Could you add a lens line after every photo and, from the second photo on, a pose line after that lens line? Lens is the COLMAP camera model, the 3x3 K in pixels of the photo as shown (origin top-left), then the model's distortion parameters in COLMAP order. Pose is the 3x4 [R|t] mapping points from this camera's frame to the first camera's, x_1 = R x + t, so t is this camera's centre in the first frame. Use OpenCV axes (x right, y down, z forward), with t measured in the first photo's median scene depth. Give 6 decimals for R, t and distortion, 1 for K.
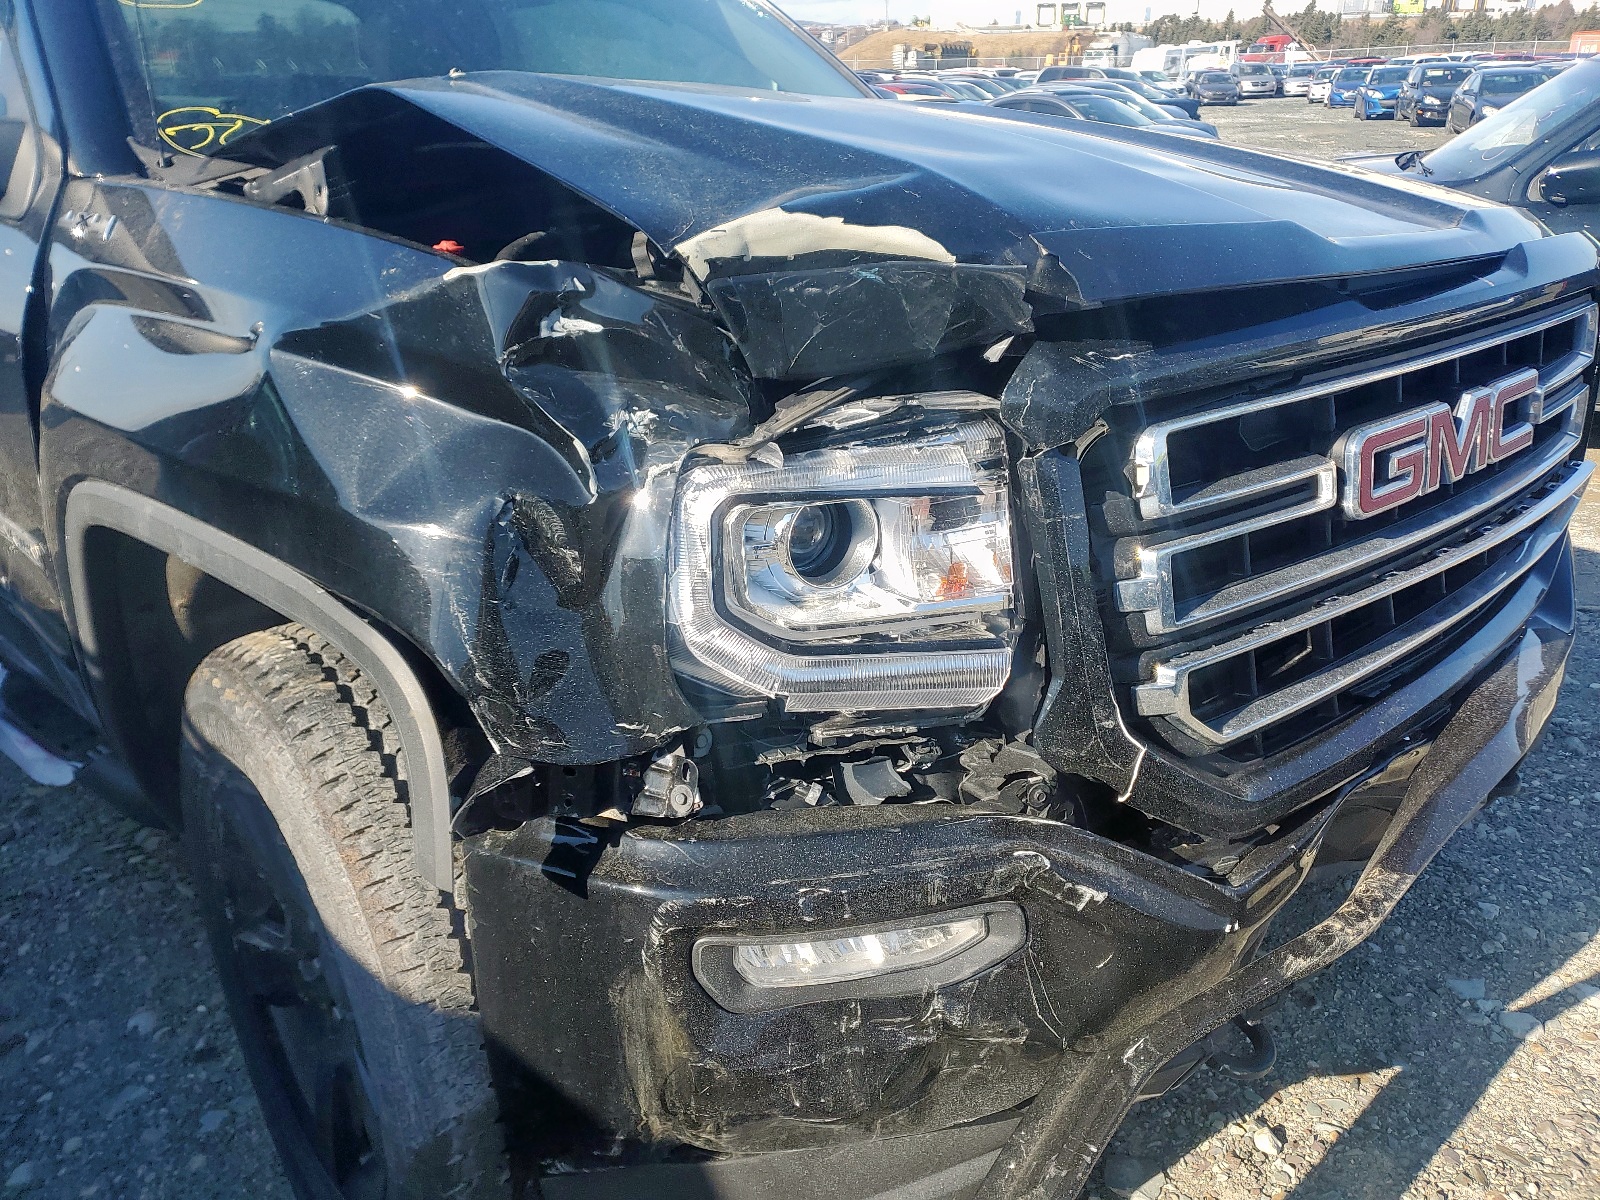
lens RADIAL K [[1326.0, 0, 800.0], [0, 1326.0, 600.0], [0, 0, 1]] dist [0.010825, -0.010512]
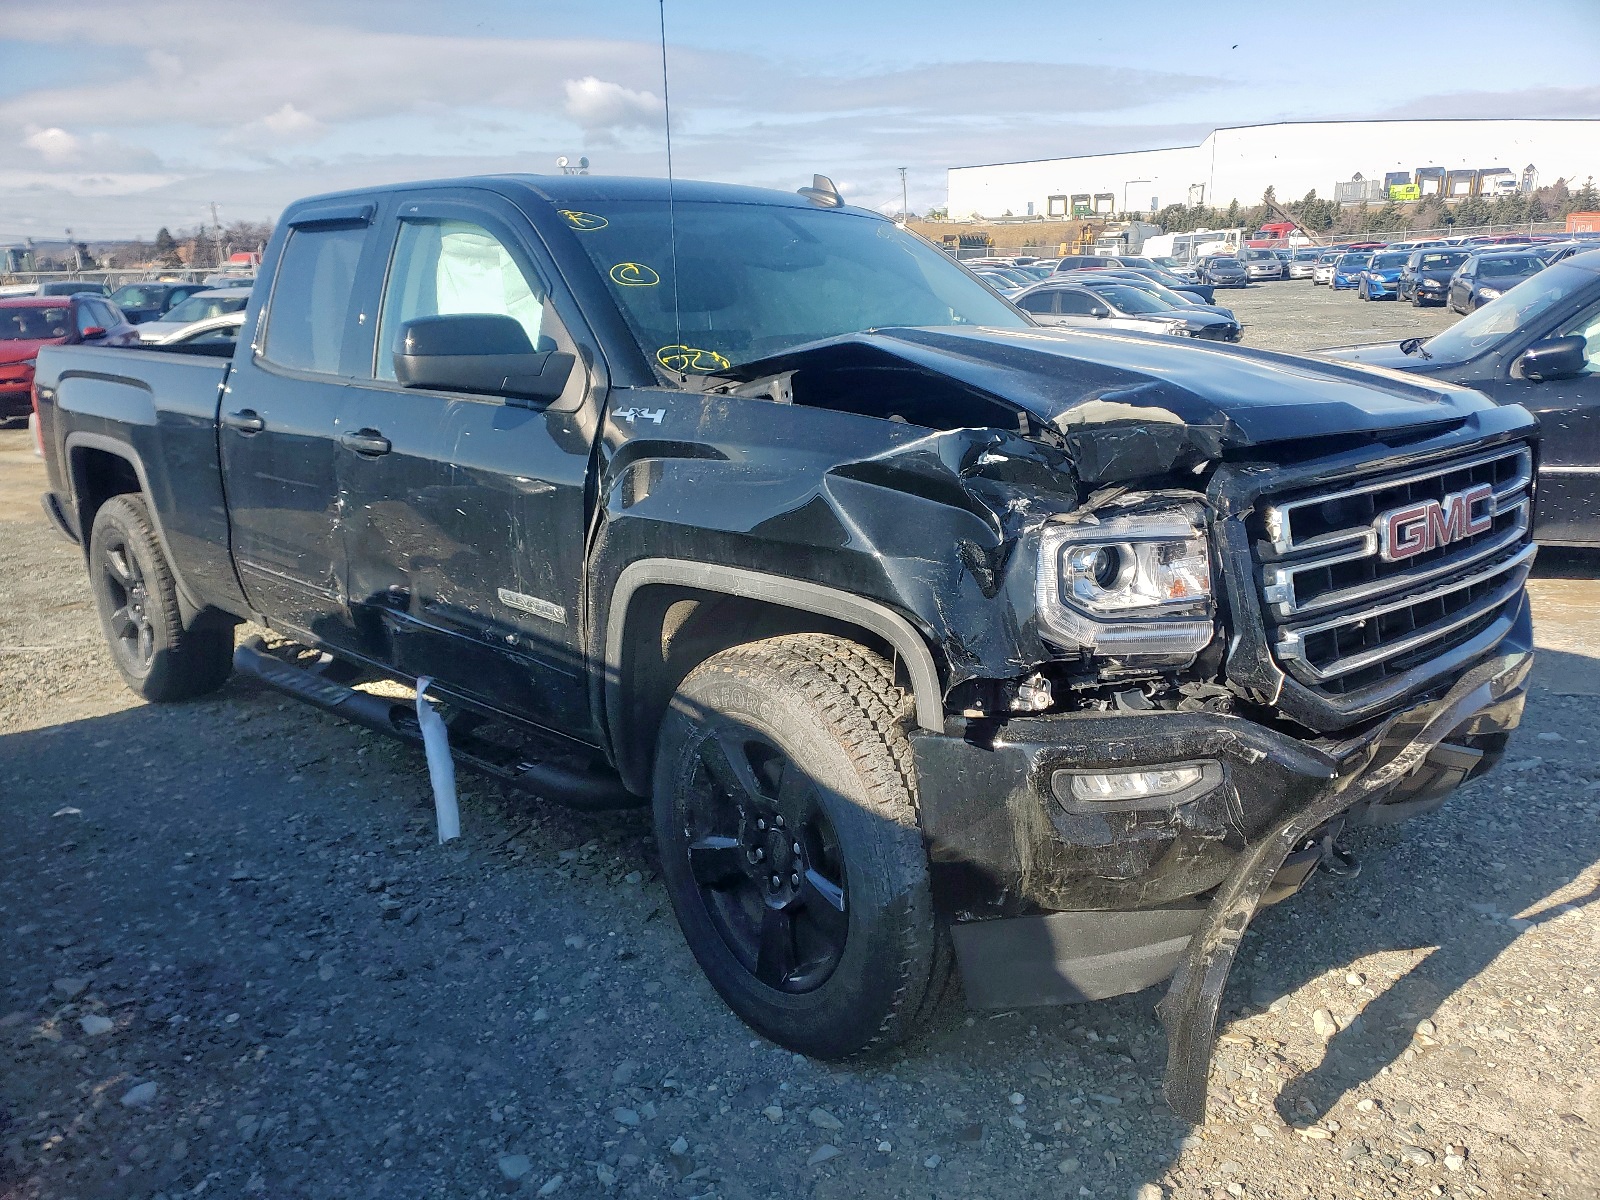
lens RADIAL K [[1283.4, 0, 800.0], [0, 1283.4, 600.0], [0, 0, 1]] dist [-0.002865, 0.005619]
pose [[0.999500, -0.008672, -0.030412, -0.367303], [0.004852, 0.992331, -0.123511, 0.225883], [0.031250, 0.123301, 0.991877, -0.835504]]
